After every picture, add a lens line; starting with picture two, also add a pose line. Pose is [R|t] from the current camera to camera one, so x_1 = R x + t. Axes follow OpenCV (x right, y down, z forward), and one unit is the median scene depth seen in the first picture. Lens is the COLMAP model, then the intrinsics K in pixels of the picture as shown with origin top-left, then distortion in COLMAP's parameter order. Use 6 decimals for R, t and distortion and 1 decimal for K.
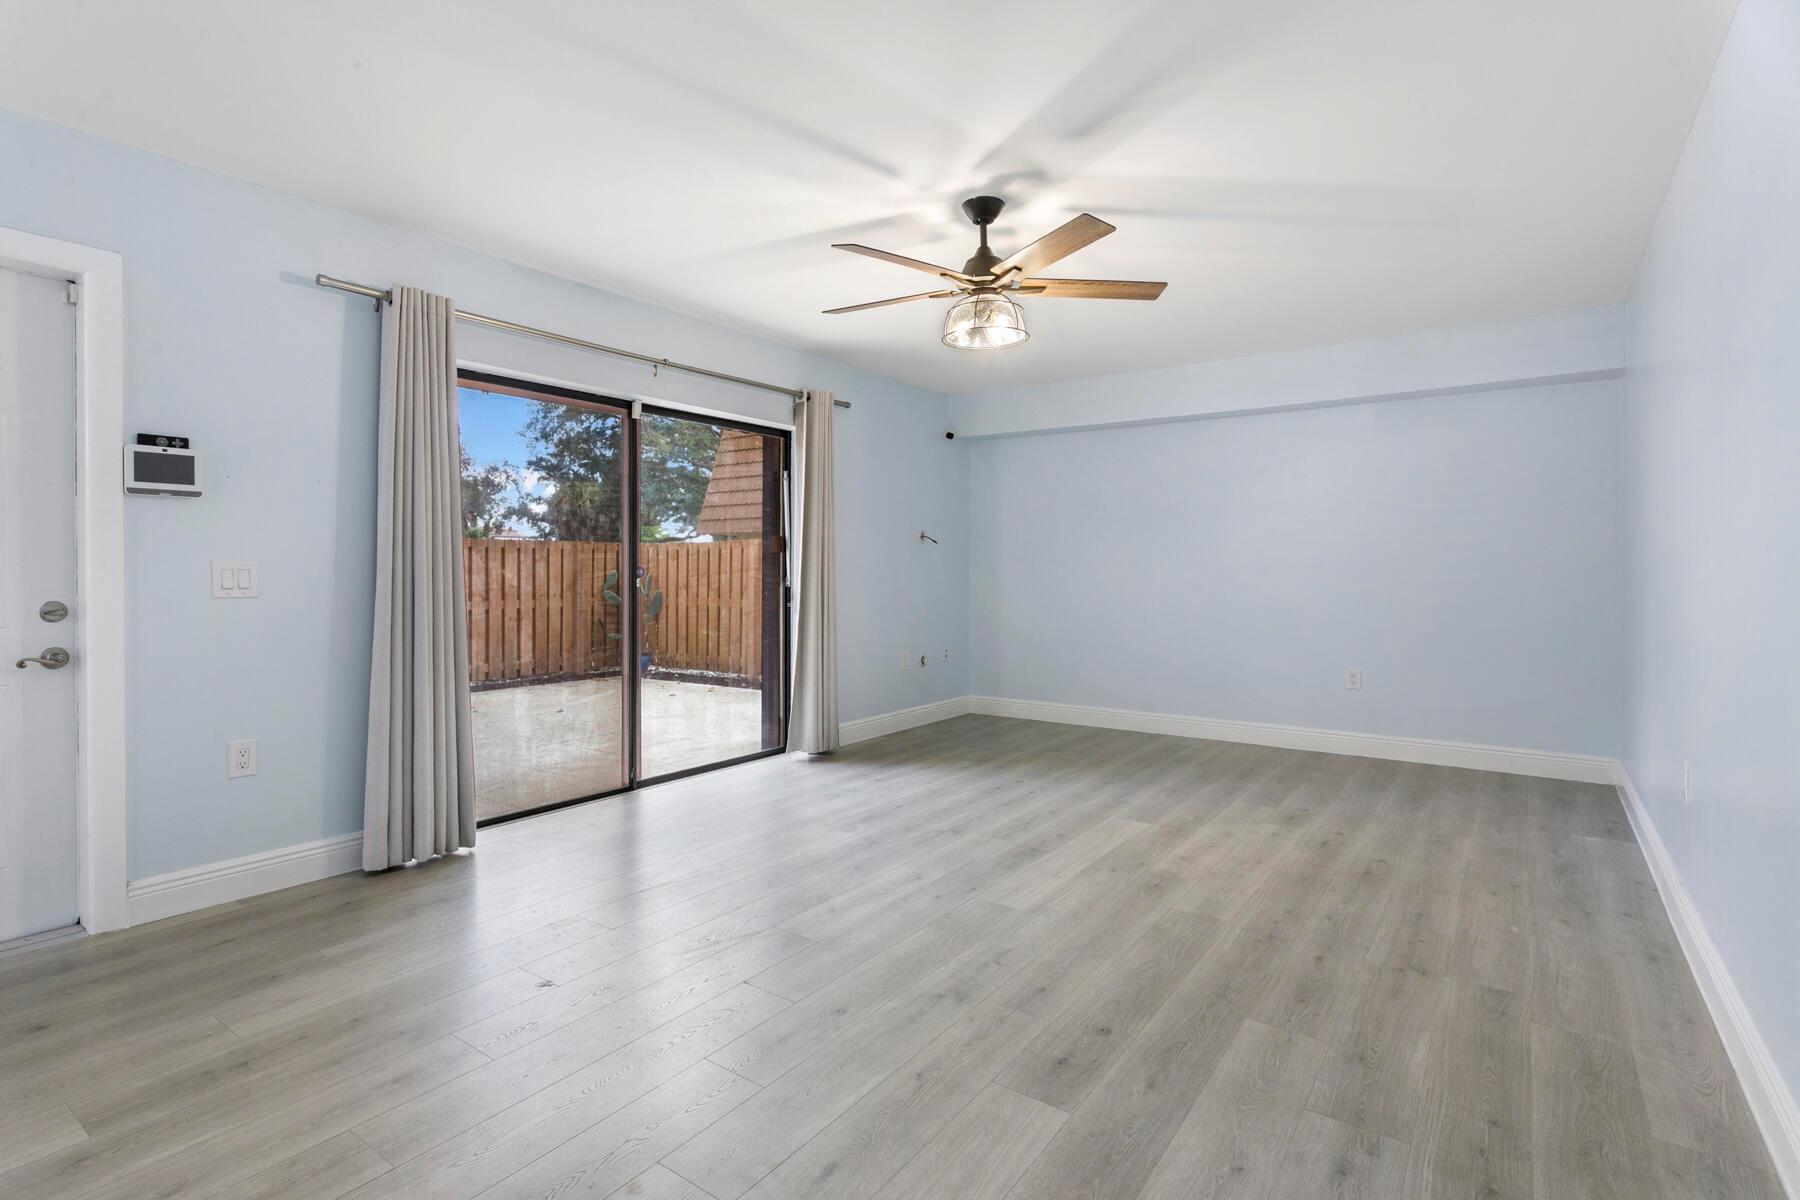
lens RADIAL K [[866.6, 0, 902.3], [0, 866.6, 571.4], [0, 0, 1]] dist [0.001418, 0.000707]
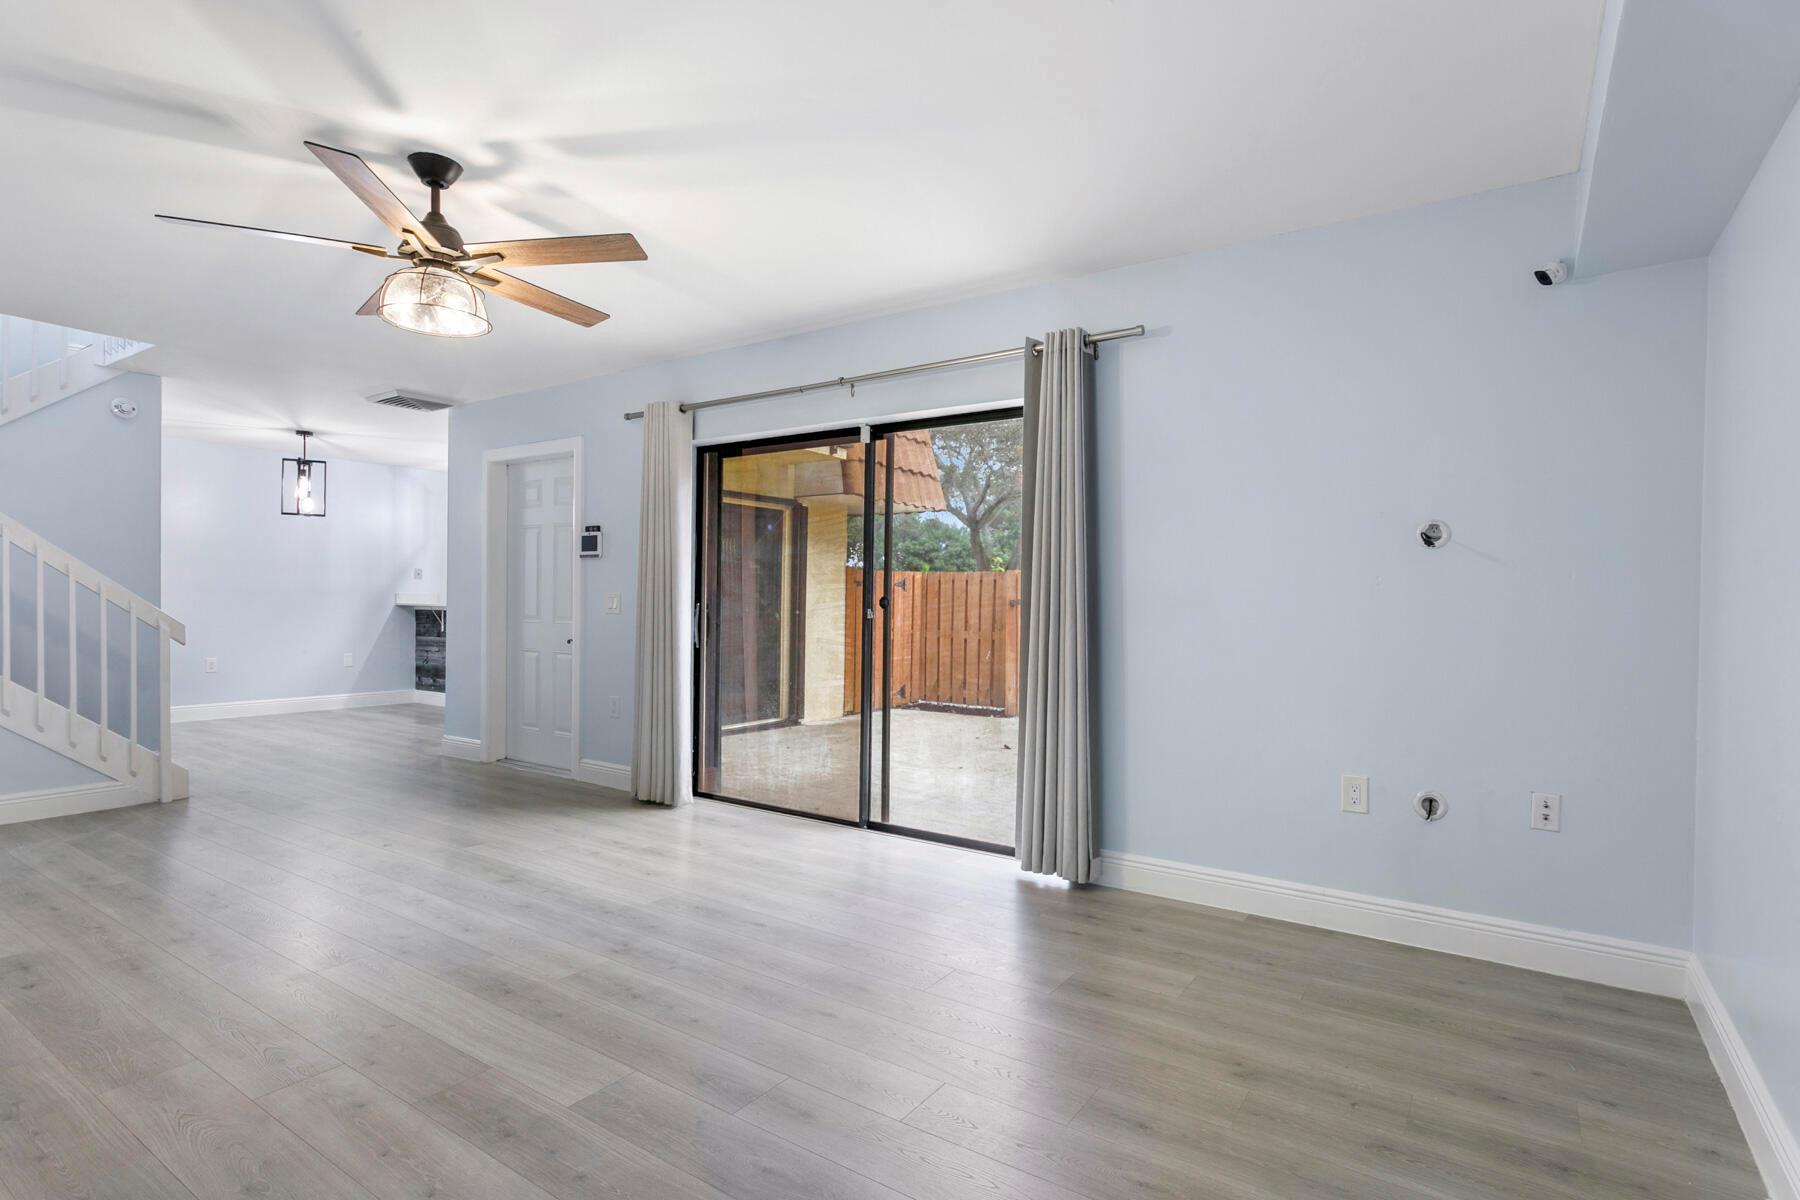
lens RADIAL K [[894.1, 0, 887.9], [0, 894.1, 608.9], [0, 0, 1]] dist [-0.003865, 0.000818]
pose [[0.023110, 0.007271, -0.999706, 1.053426], [-0.012413, 0.999899, 0.006986, 0.000962], [0.999656, 0.012248, 0.023198, 1.538300]]
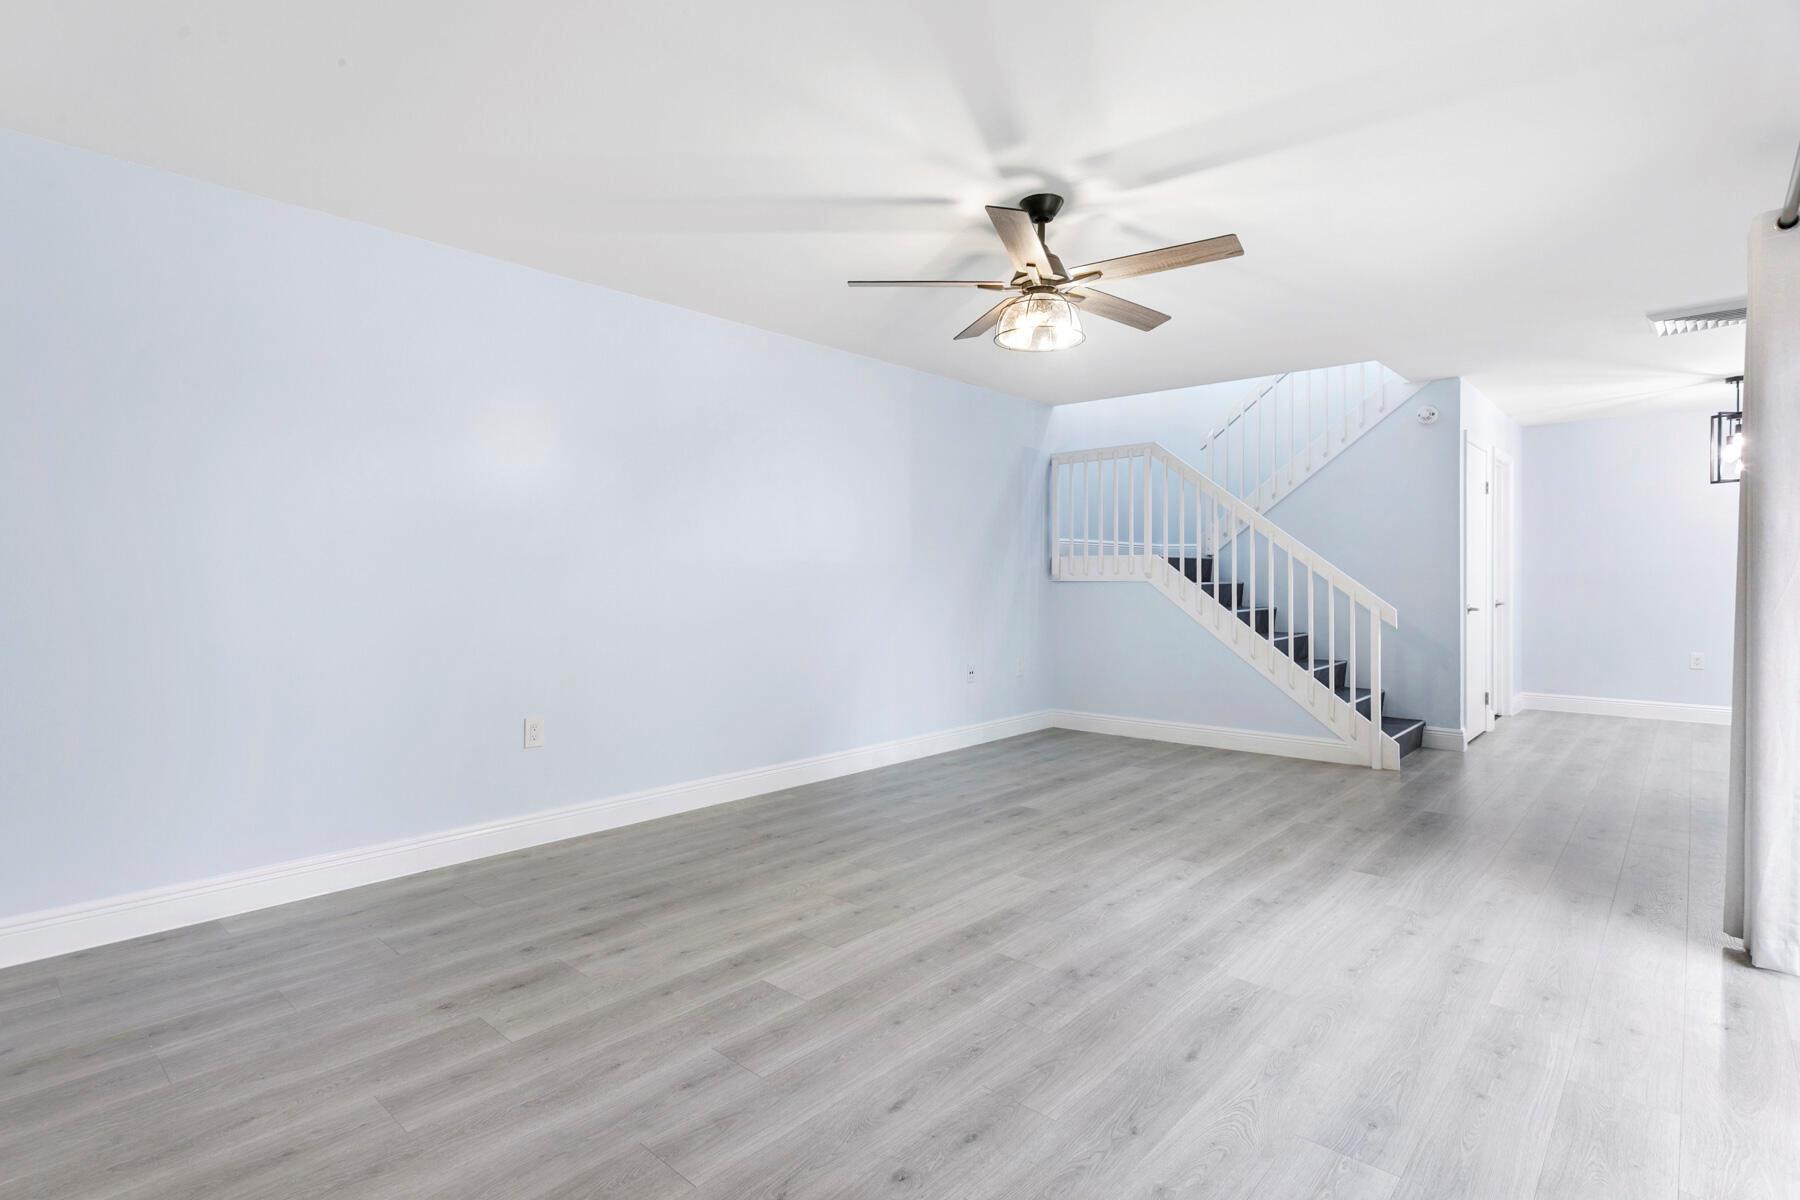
lens RADIAL K [[889.9, 0, 907.2], [0, 889.9, 578.0], [0, 0, 1]] dist [-0.002377, -0.000032]
pose [[-0.994567, 0.000965, 0.104092, 0.149298], [0.000755, 0.999998, -0.002051, -0.001796], [-0.104093, -0.001962, -0.994566, 2.156118]]
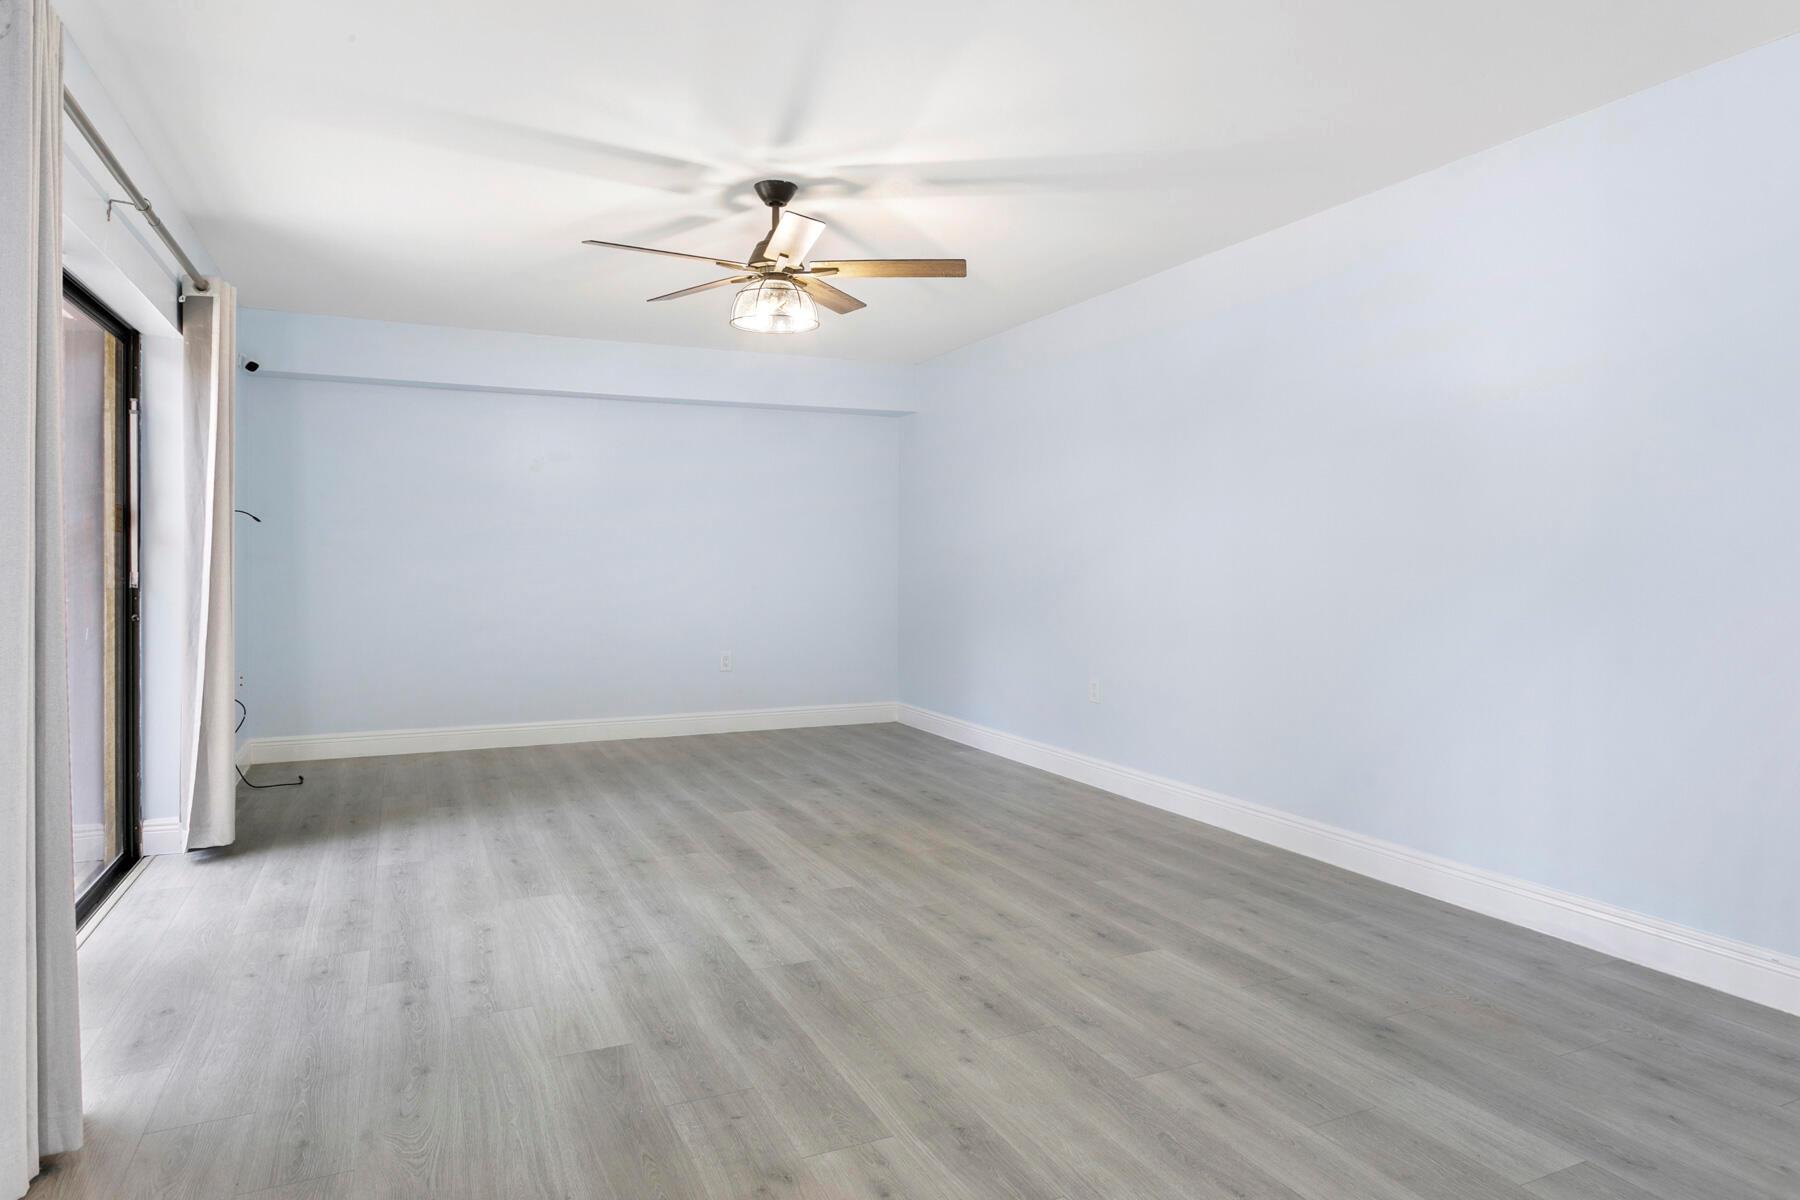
lens RADIAL K [[1053.7, 0, 864.6], [0, 1053.7, 561.6], [0, 0, 1]] dist [-0.017876, -0.000440]
pose [[0.506662, -0.002589, 0.862141, -0.942290], [-0.000442, 0.999995, 0.003263, -0.007594], [-0.862145, -0.002034, 0.506658, 0.341049]]
